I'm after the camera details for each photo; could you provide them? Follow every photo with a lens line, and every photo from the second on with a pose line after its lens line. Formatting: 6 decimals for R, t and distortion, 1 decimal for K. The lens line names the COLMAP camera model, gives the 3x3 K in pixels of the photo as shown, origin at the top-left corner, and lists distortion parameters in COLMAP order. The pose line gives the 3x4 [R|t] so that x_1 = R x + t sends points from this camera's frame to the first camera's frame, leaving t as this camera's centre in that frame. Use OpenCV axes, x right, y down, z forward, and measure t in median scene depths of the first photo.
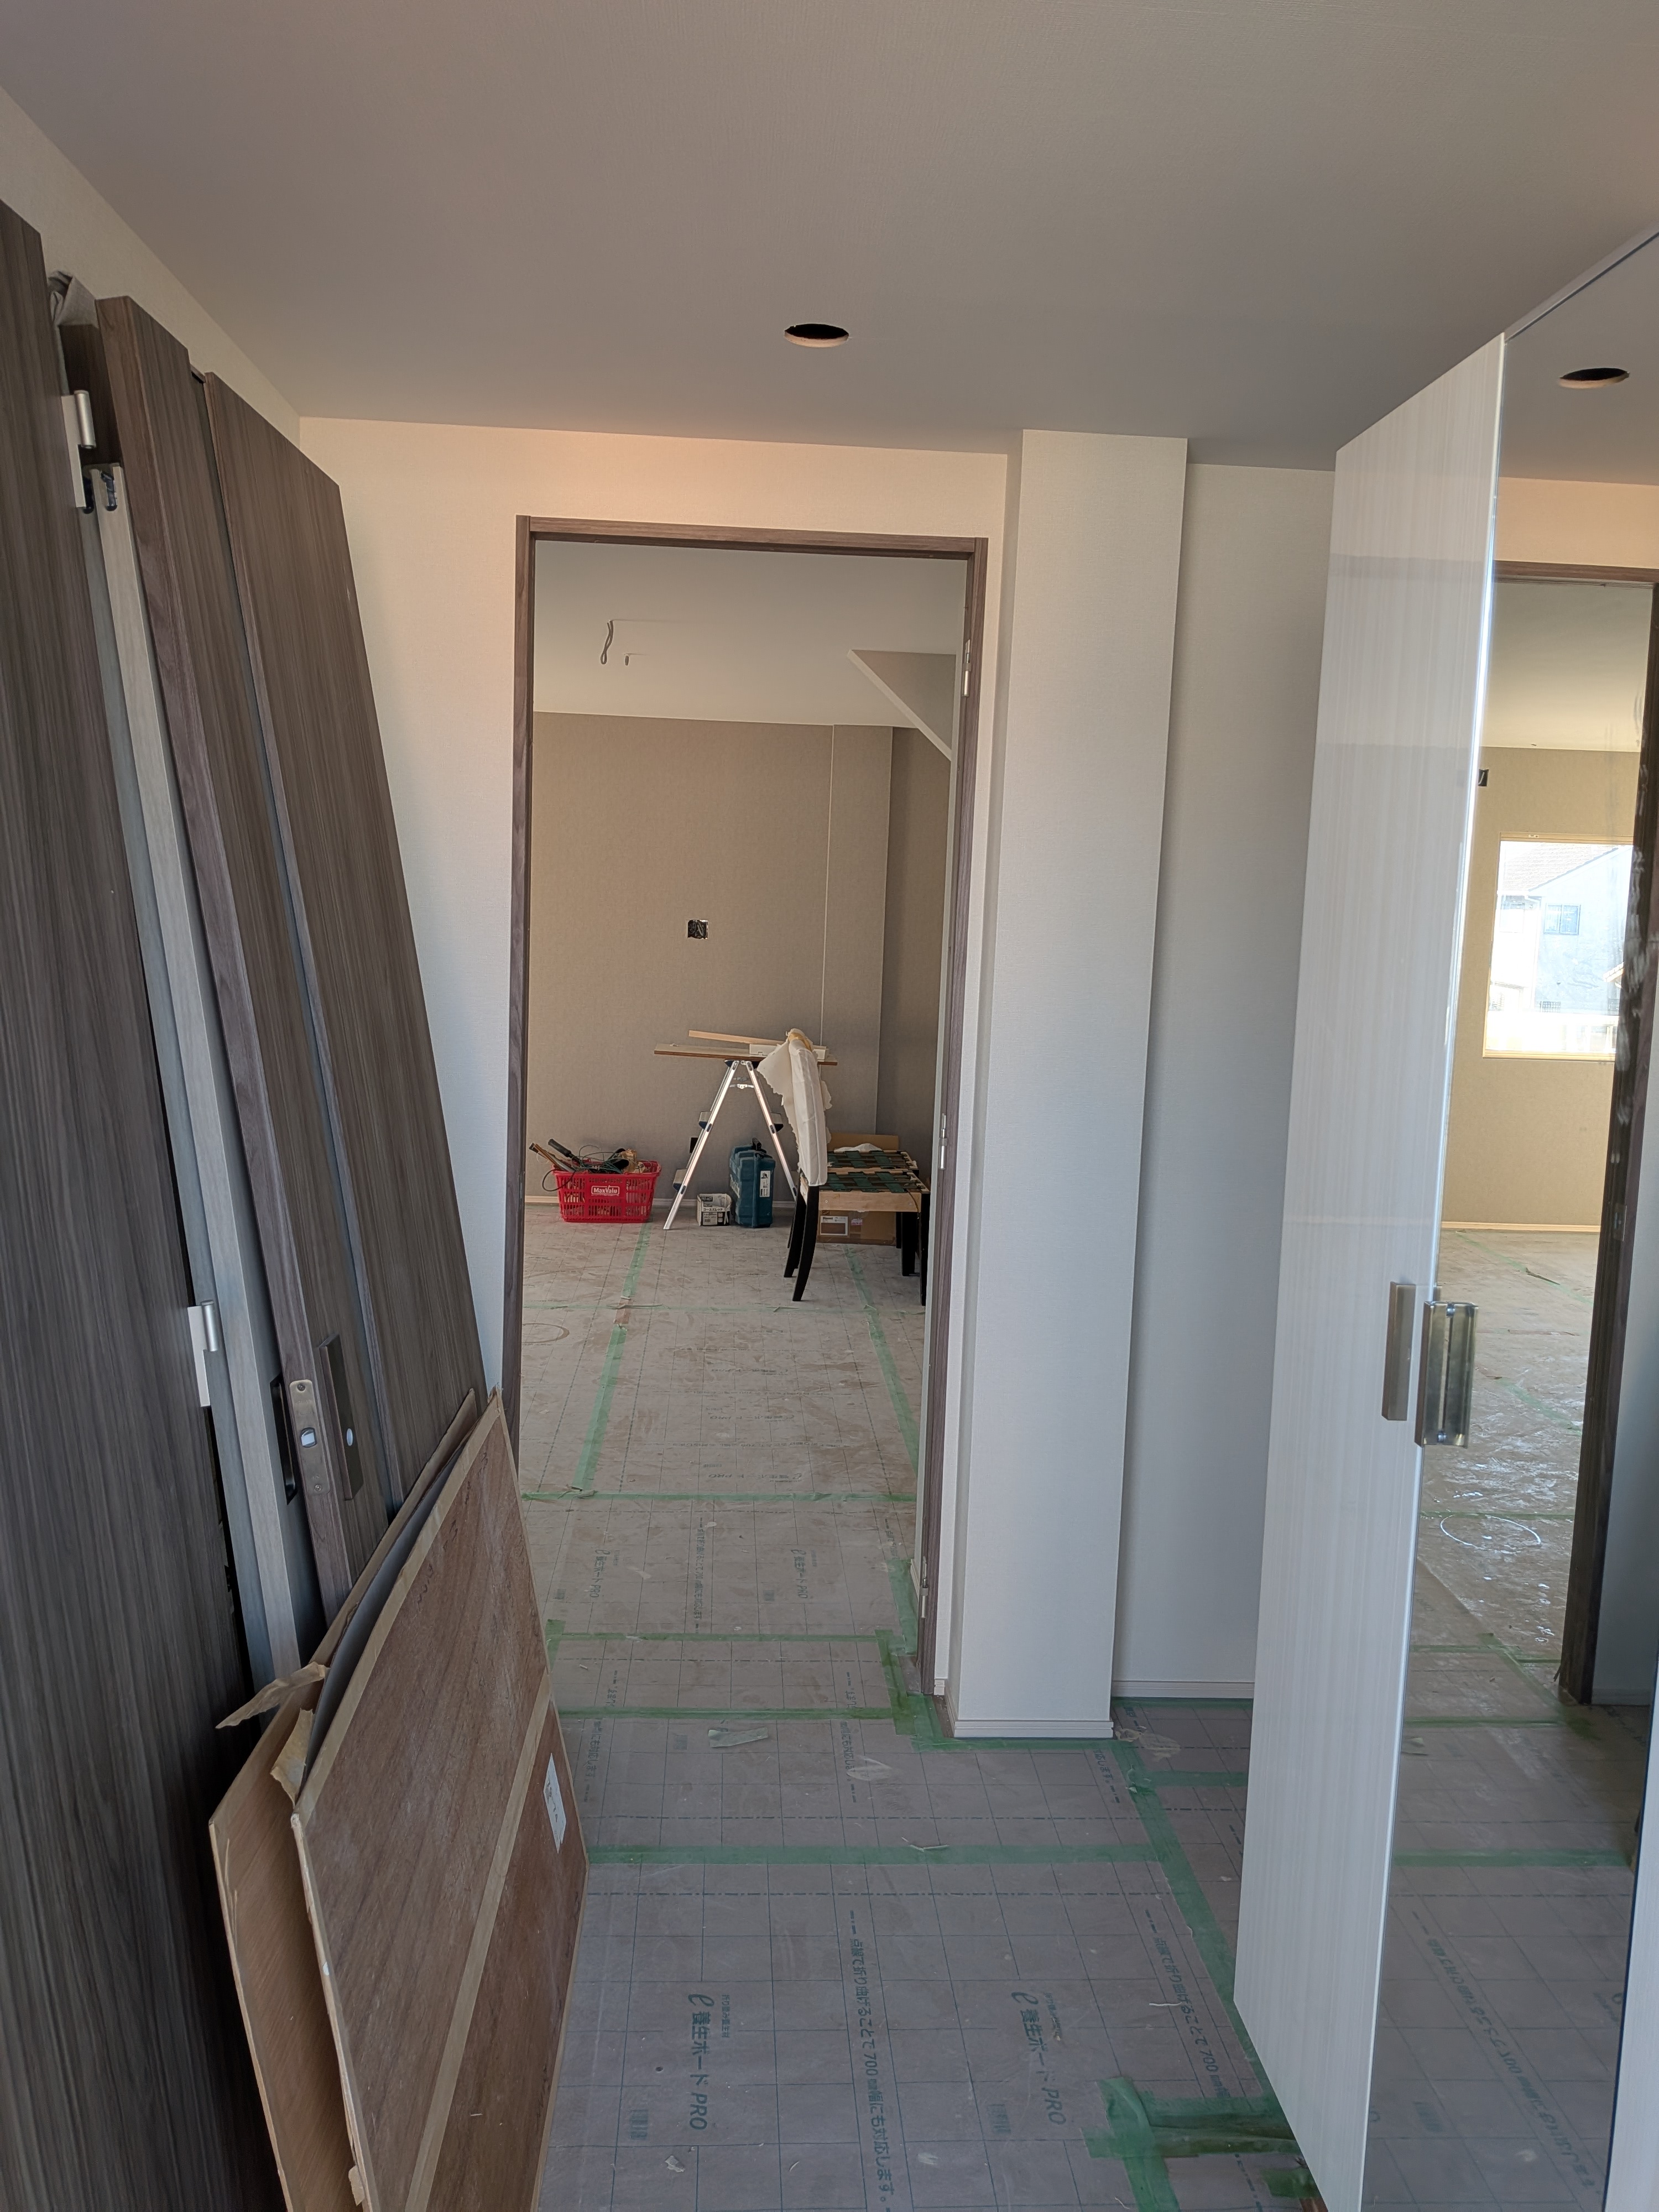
lens RADIAL K [[1590.6, 0, 827.3], [0, 1590.6, 1053.8], [0, 0, 1]] dist [0.034385, -0.000477]
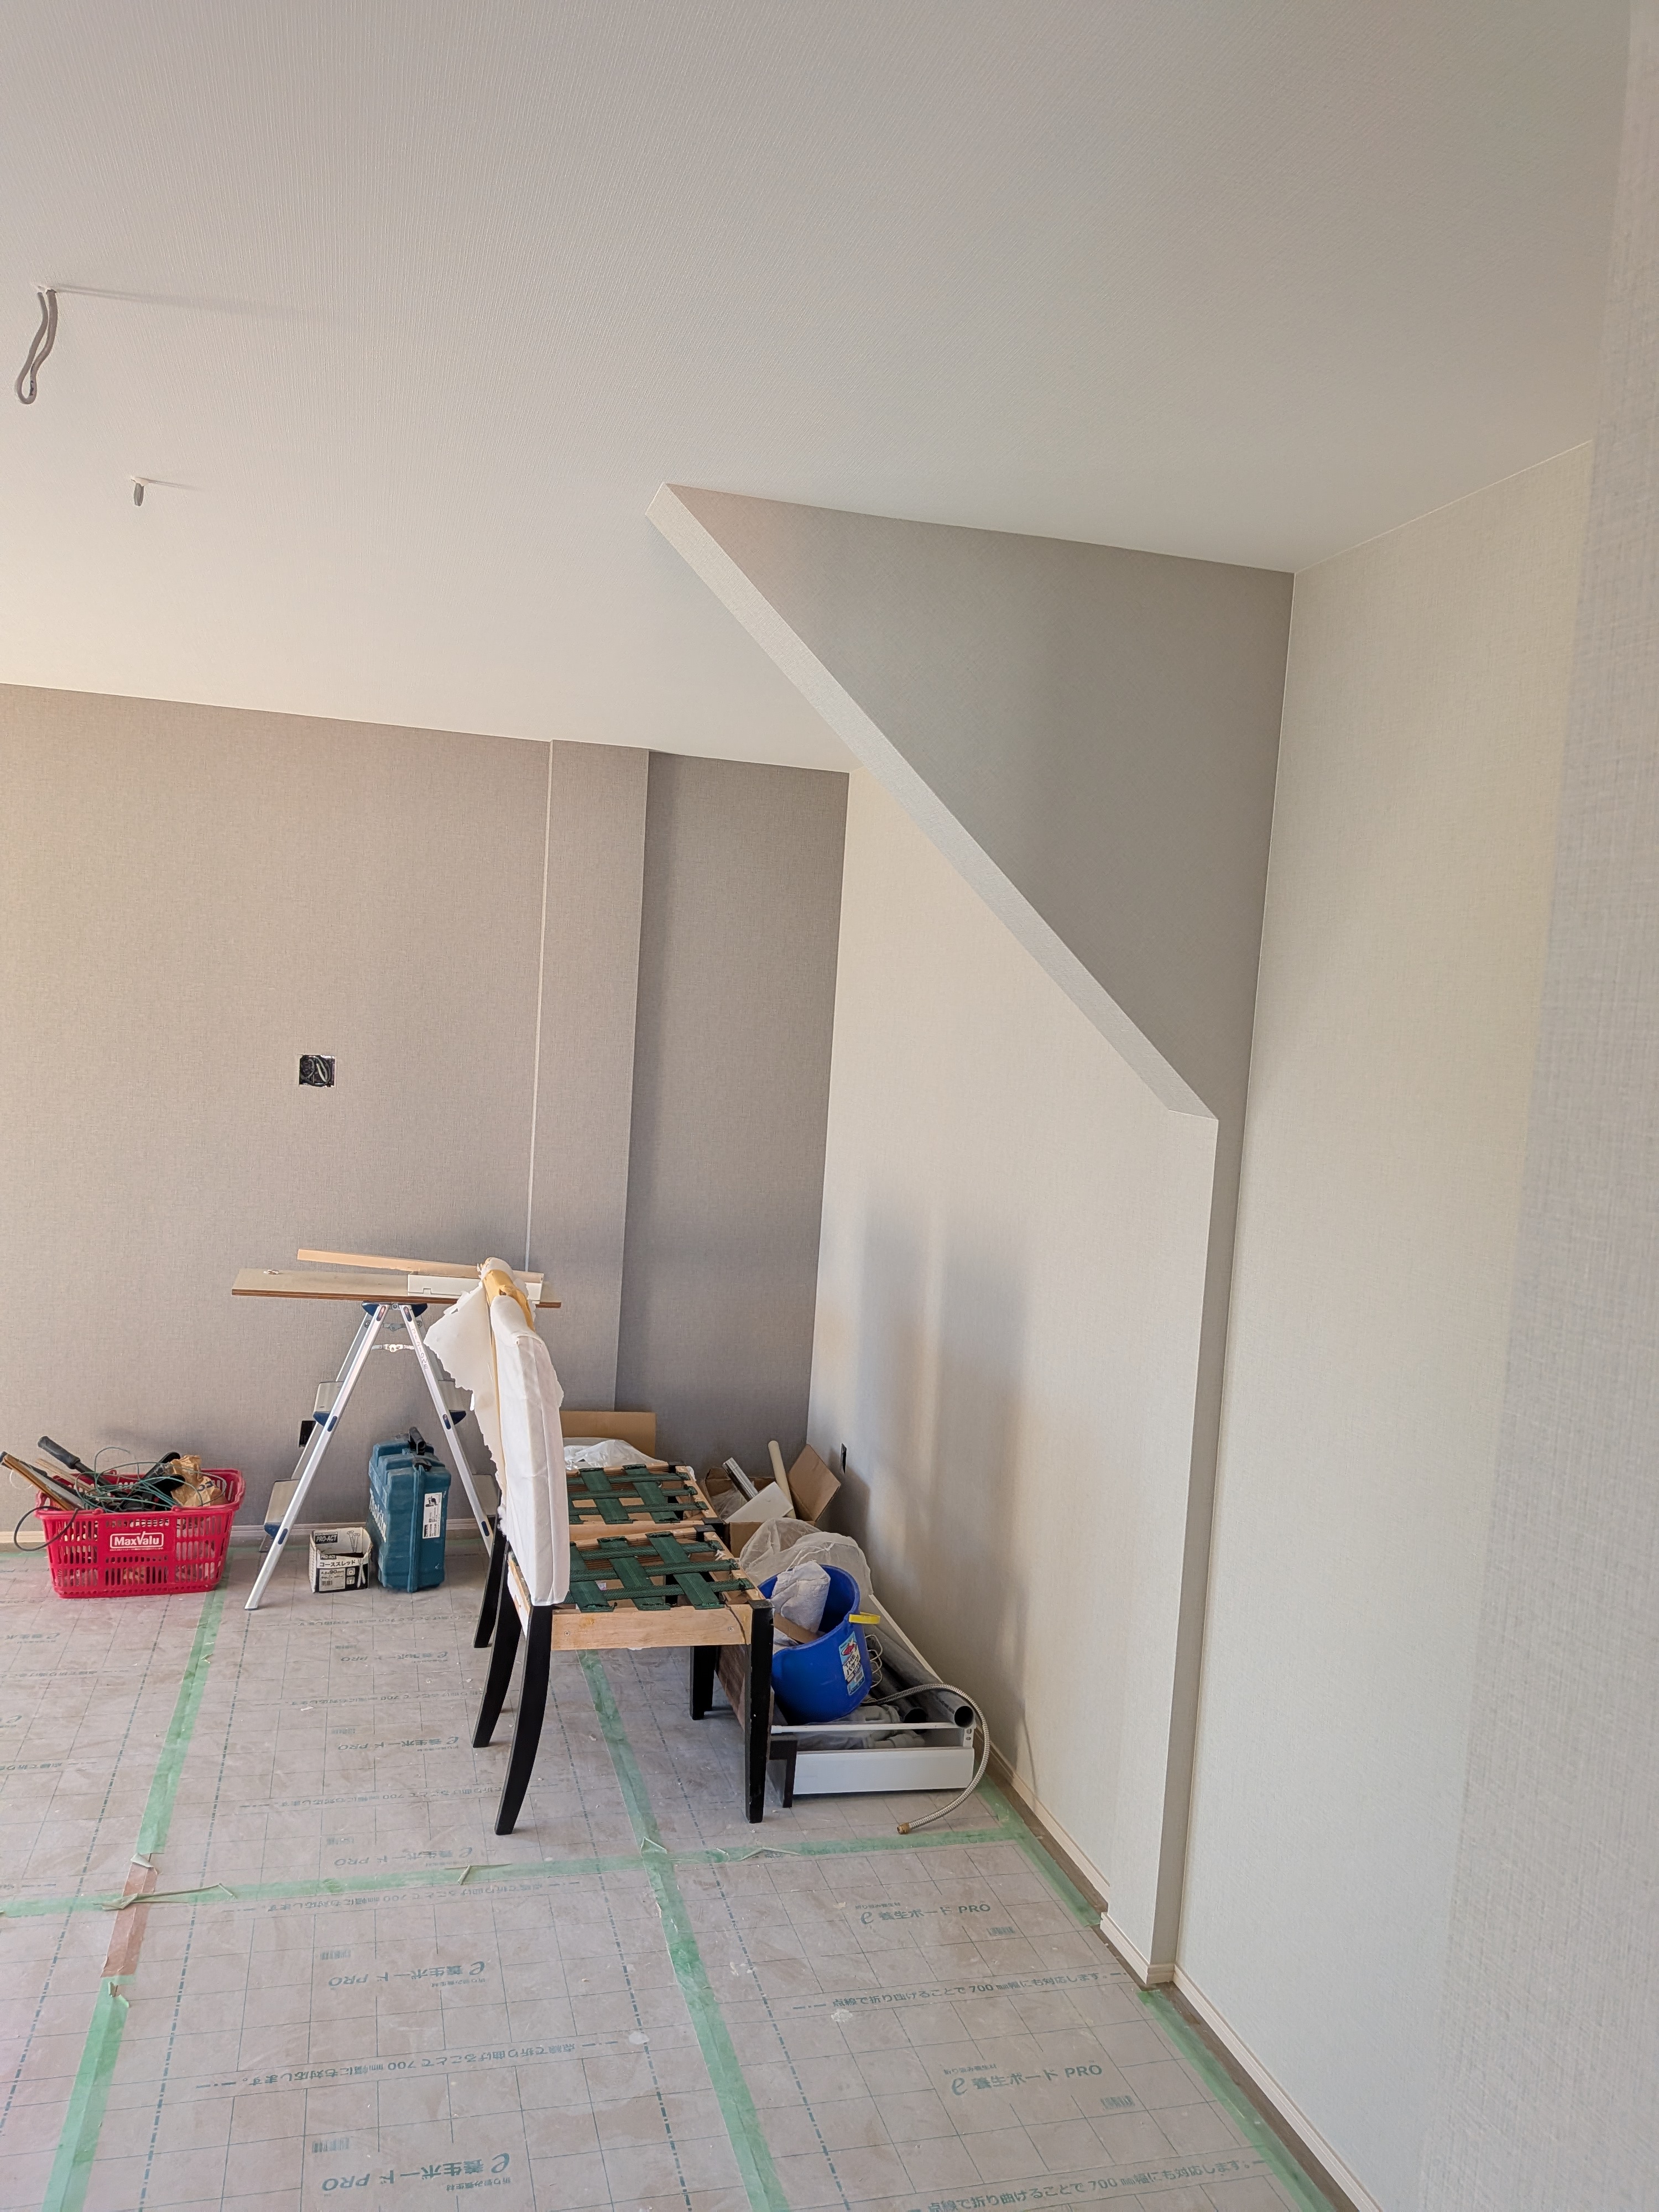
lens RADIAL K [[1635.7, 0, 801.9], [0, 1635.7, 1110.6], [0, 0, 1]] dist [0.039130, -0.060146]
pose [[0.980621, 0.008987, 0.195710, -0.025596], [-0.003324, 0.999567, -0.029241, -0.048056], [-0.195888, 0.028023, 0.980226, 0.388171]]
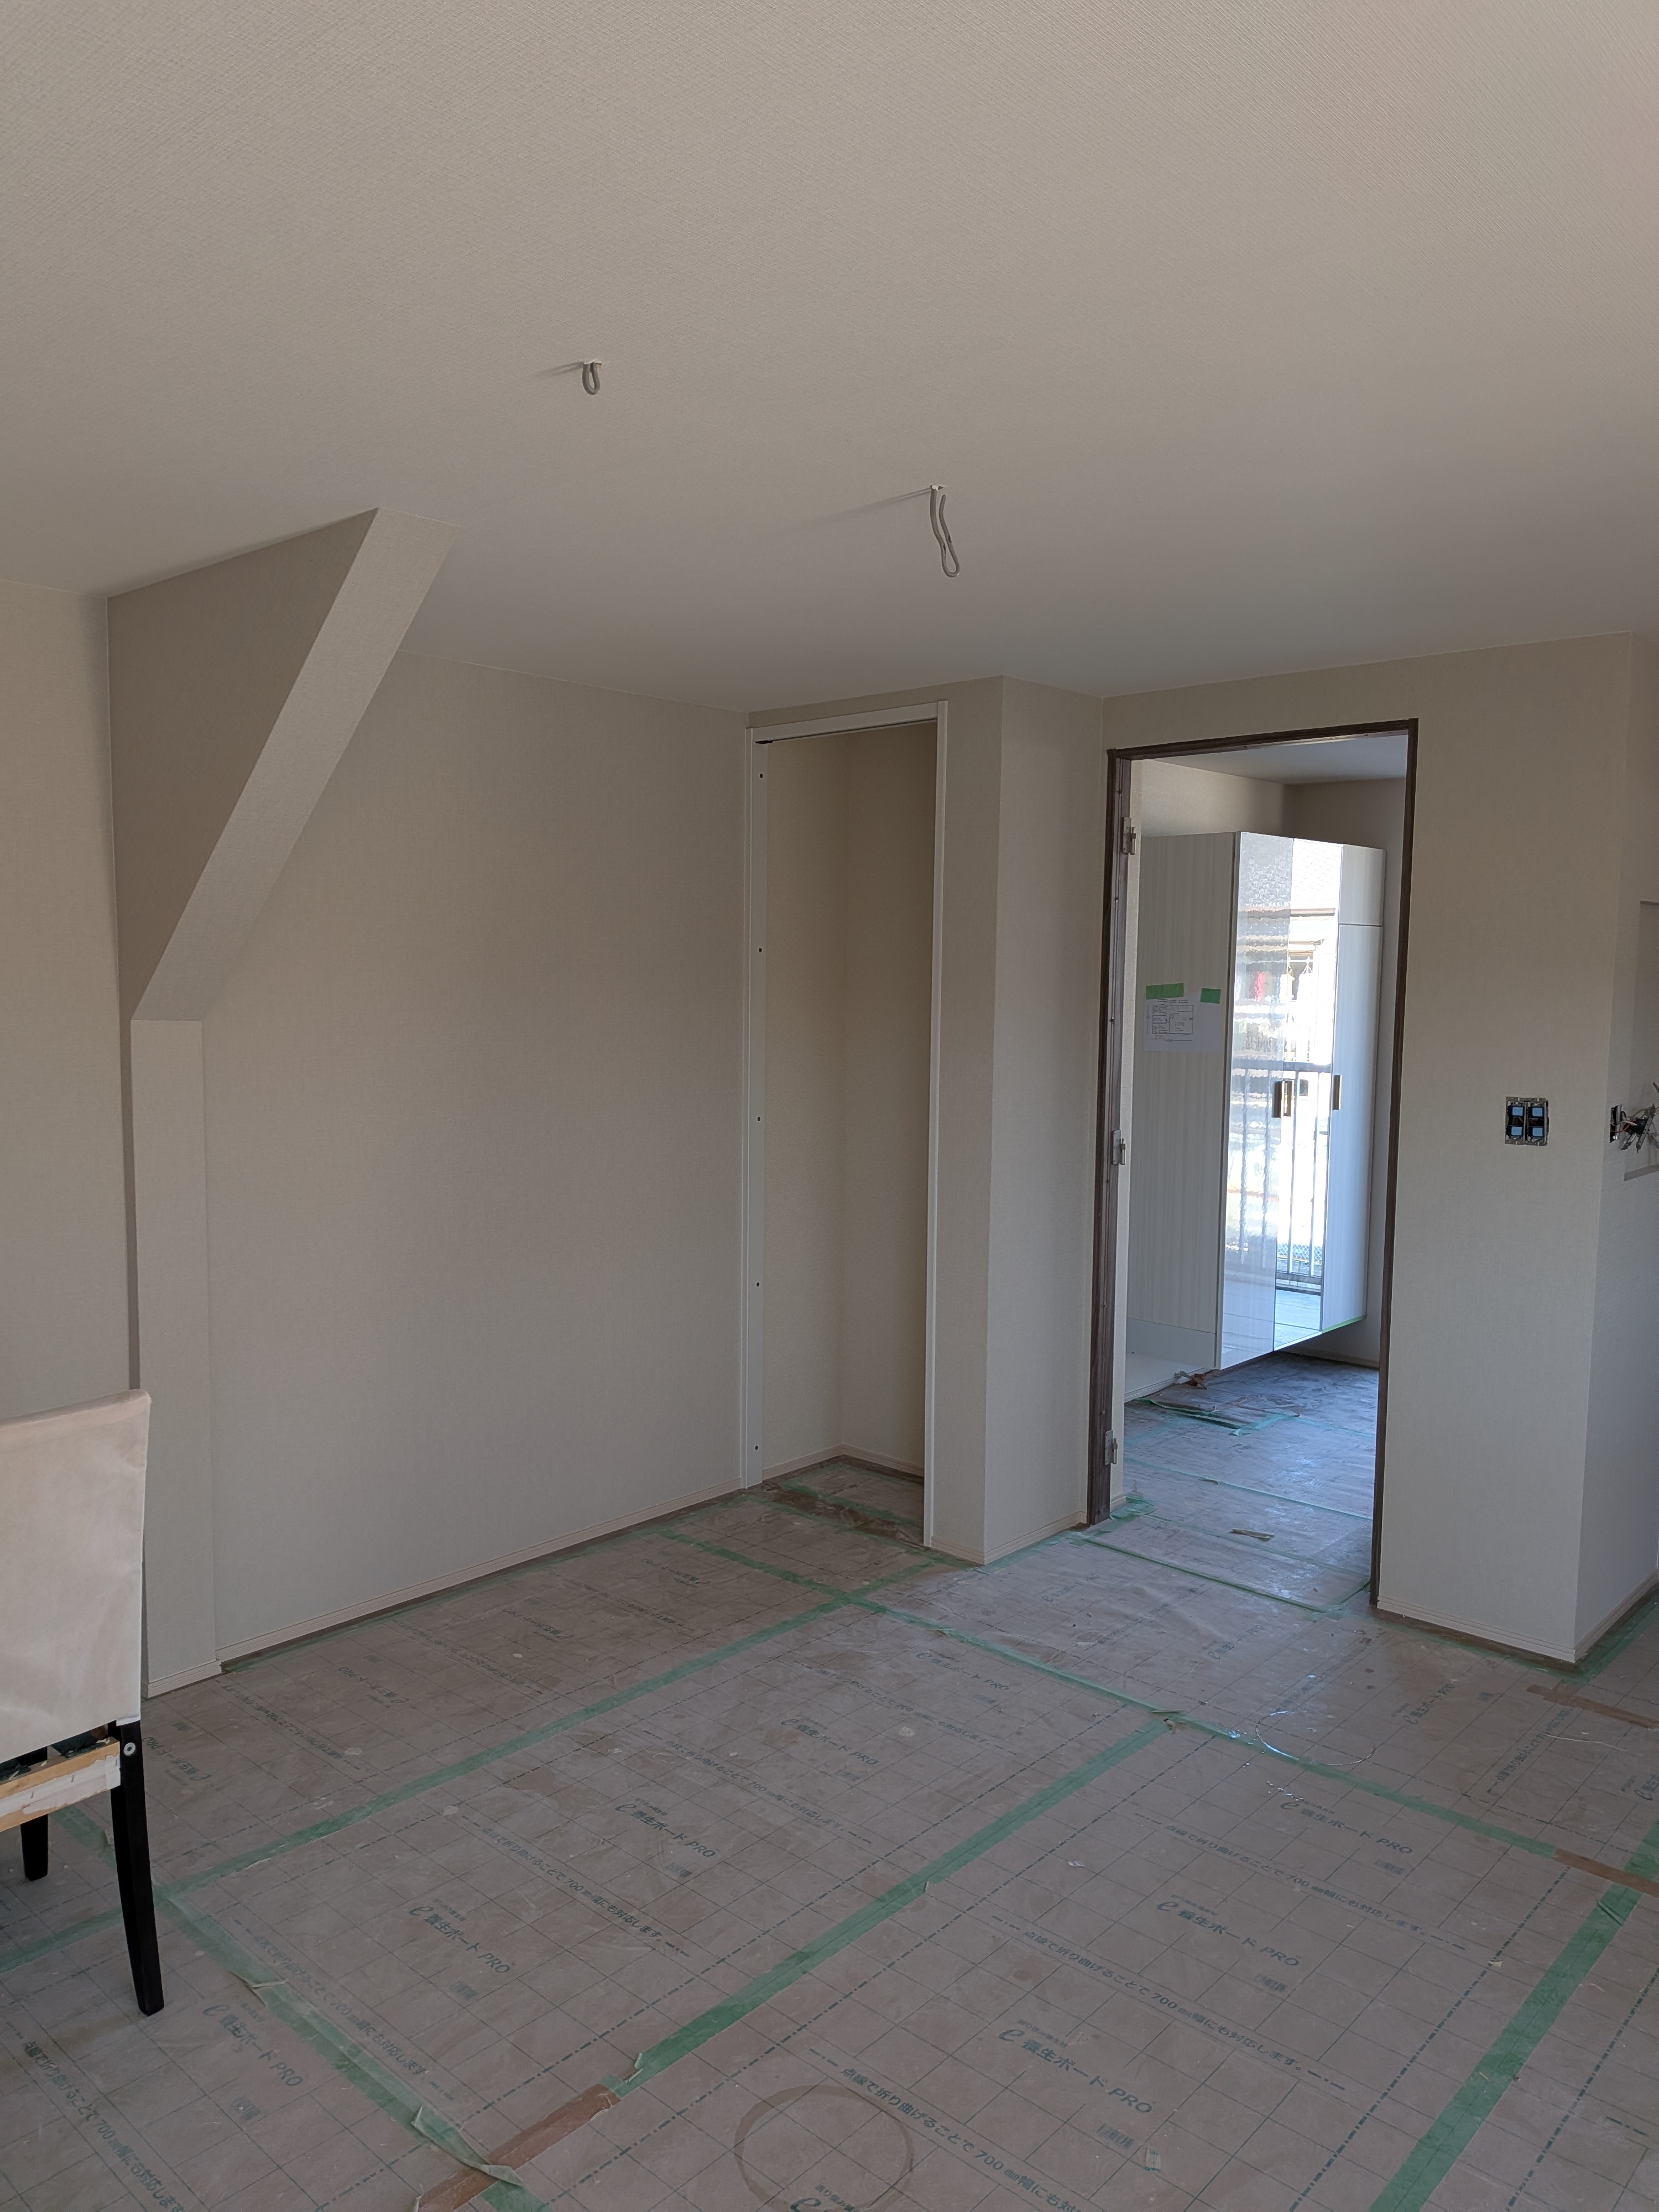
lens RADIAL K [[1587.4, 0, 767.6], [0, 1587.4, 1114.1], [0, 0, 1]] dist [0.025489, -0.033994]
pose [[-0.679454, -0.108537, 0.725646, -0.325509], [0.045568, 0.980847, 0.189376, -0.112871], [-0.732302, 0.161739, -0.661494, 0.926802]]
